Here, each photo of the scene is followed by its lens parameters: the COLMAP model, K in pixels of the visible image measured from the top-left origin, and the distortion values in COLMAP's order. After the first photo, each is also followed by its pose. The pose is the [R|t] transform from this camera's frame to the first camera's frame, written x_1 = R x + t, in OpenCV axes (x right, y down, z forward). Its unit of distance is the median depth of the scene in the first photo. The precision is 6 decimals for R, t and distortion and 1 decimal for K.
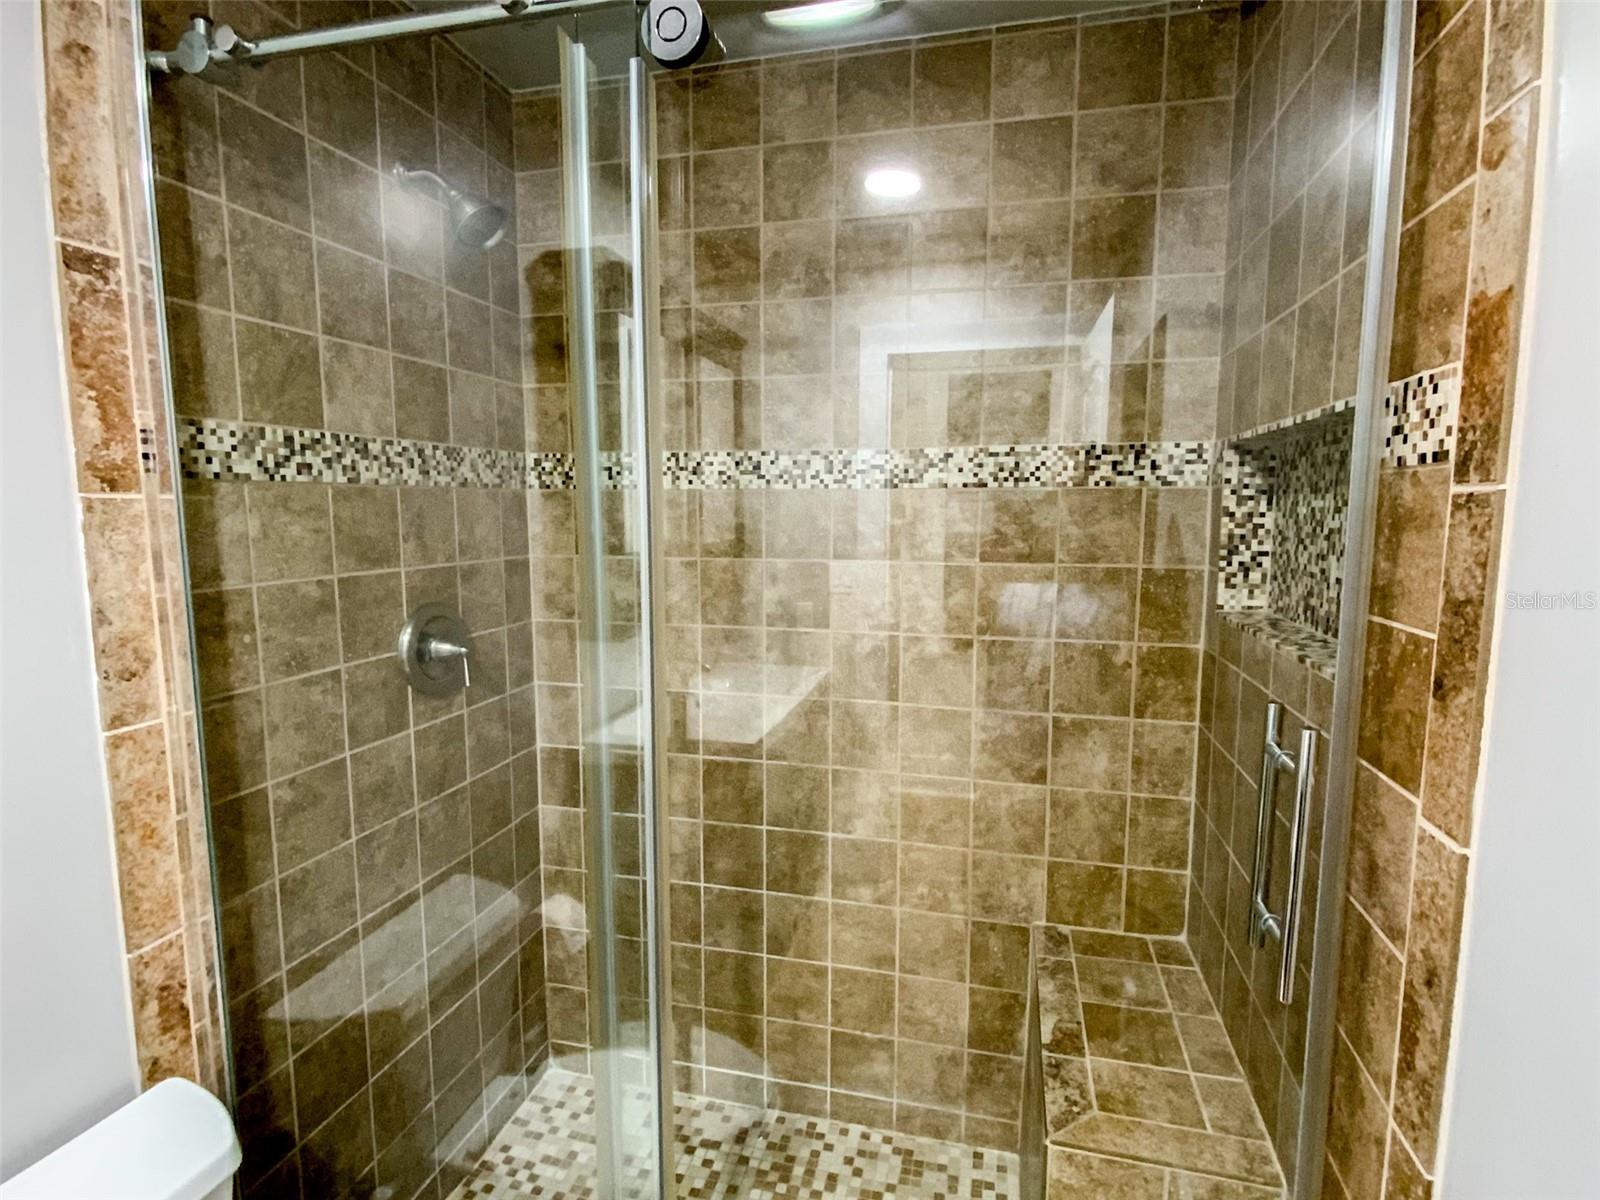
lens RADIAL K [[791.8, 0, 800.0], [0, 791.8, 600.0], [0, 0, 1]] dist [0.042182, -0.030719]
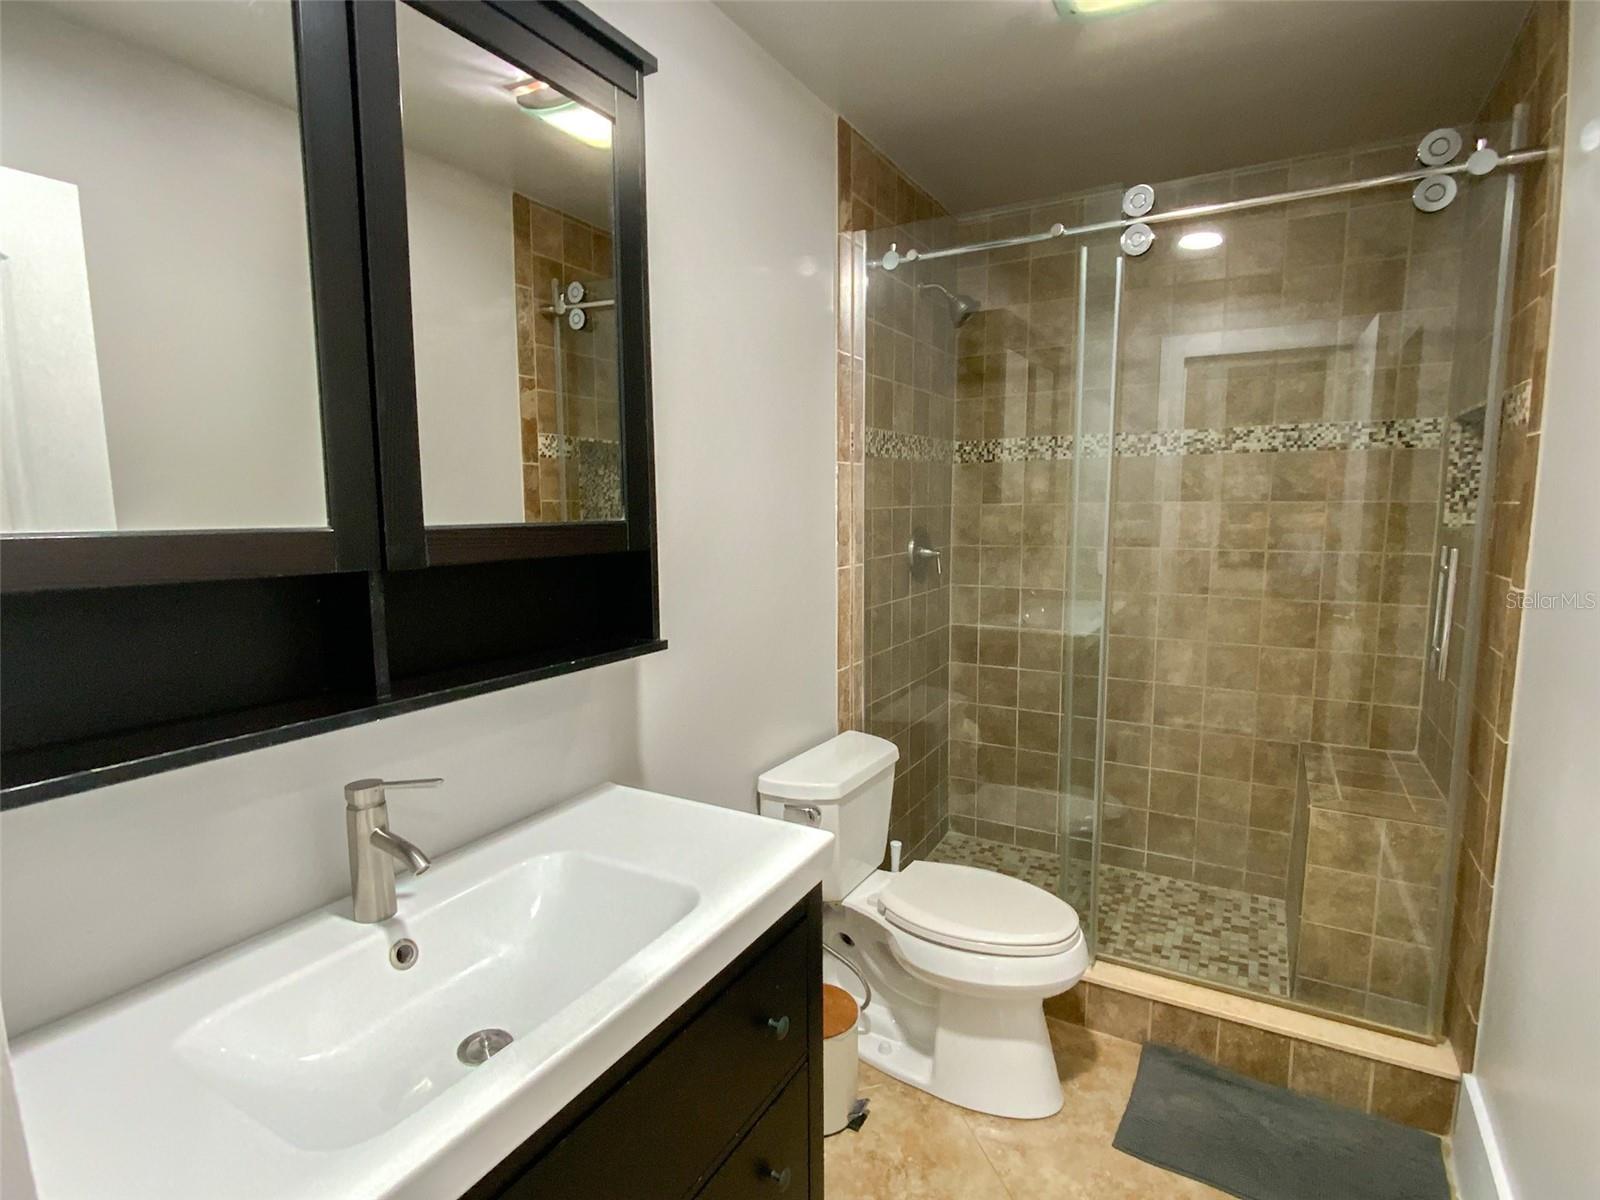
lens RADIAL K [[814.9, 0, 796.1], [0, 814.9, 602.8], [0, 0, 1]] dist [0.003028, 0.000696]
pose [[0.964741, 0.024615, -0.262048, -0.252748], [-0.023236, 0.999695, 0.008359, 0.165629], [0.262173, -0.001975, 0.965019, -0.804498]]
